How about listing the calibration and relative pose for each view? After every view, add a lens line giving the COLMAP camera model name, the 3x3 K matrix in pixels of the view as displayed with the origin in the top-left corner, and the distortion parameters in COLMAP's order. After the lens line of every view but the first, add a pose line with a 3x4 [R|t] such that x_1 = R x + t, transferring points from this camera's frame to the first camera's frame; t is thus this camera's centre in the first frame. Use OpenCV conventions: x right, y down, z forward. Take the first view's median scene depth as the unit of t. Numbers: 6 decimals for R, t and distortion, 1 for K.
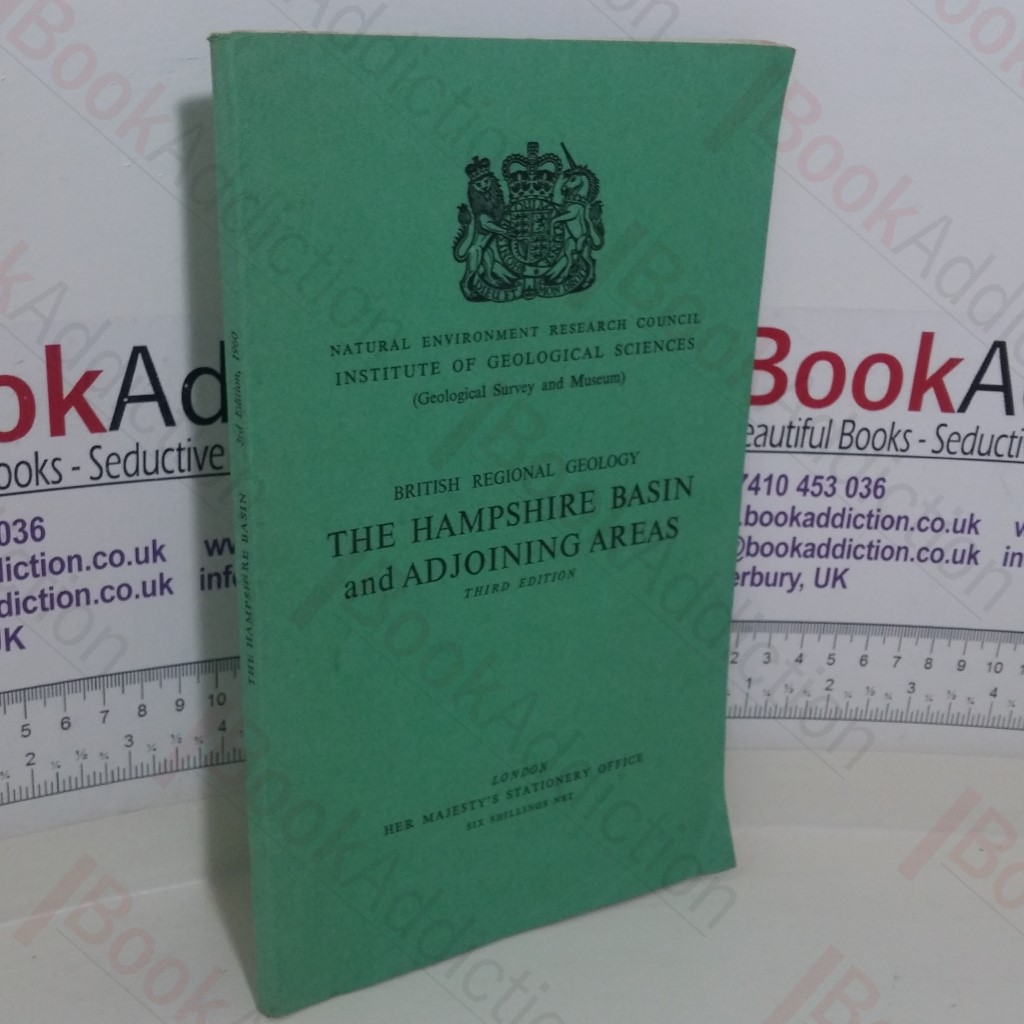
lens RADIAL K [[1394.9, 0, 508.2], [0, 1394.9, 508.3], [0, 0, 1]] dist [0.016354, 0.000000]
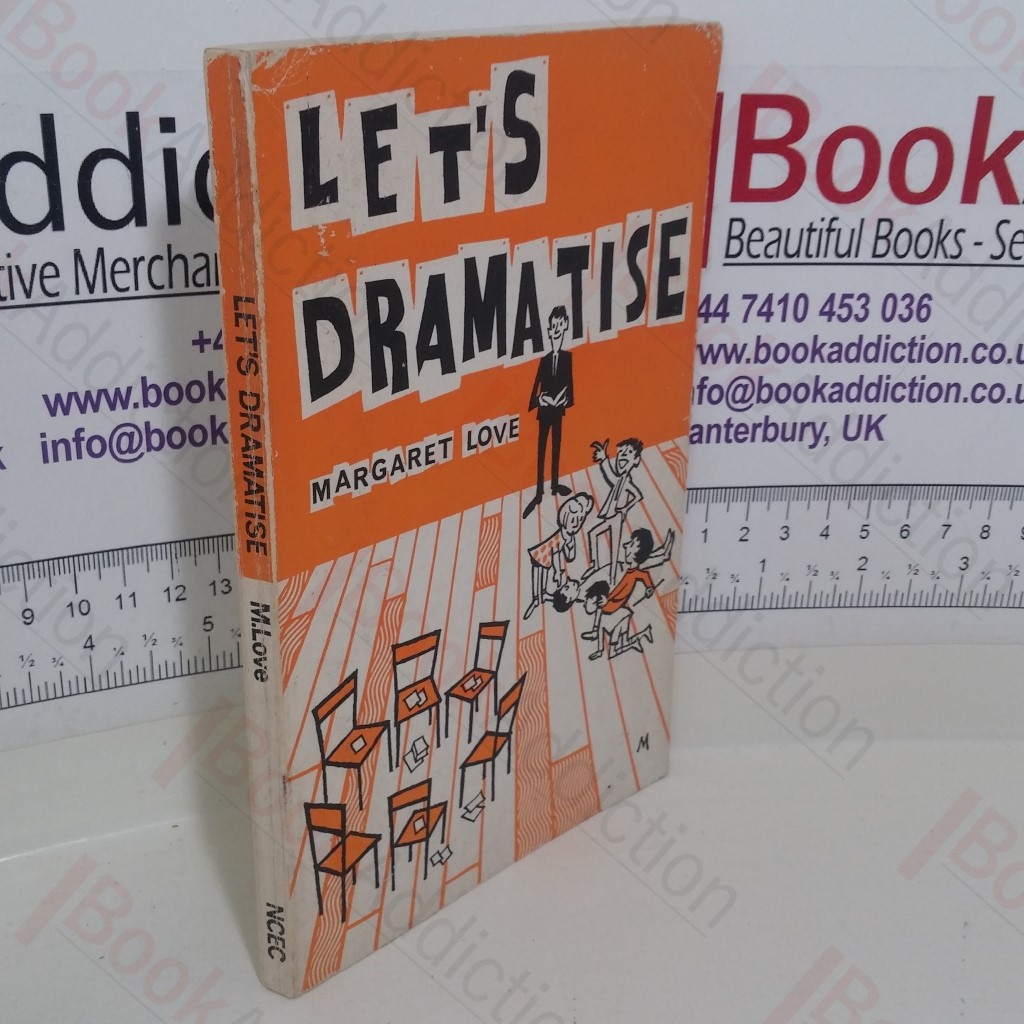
lens RADIAL K [[1394.9, 0, 506.3], [0, 1394.9, 508.0], [0, 0, 1]] dist [0.016354, 0.000000]
pose [[0.999028, -0.039659, 0.019232, 0.012415], [0.038706, 0.998116, 0.047615, 0.051554], [-0.021084, -0.046824, 0.998681, 0.219371]]
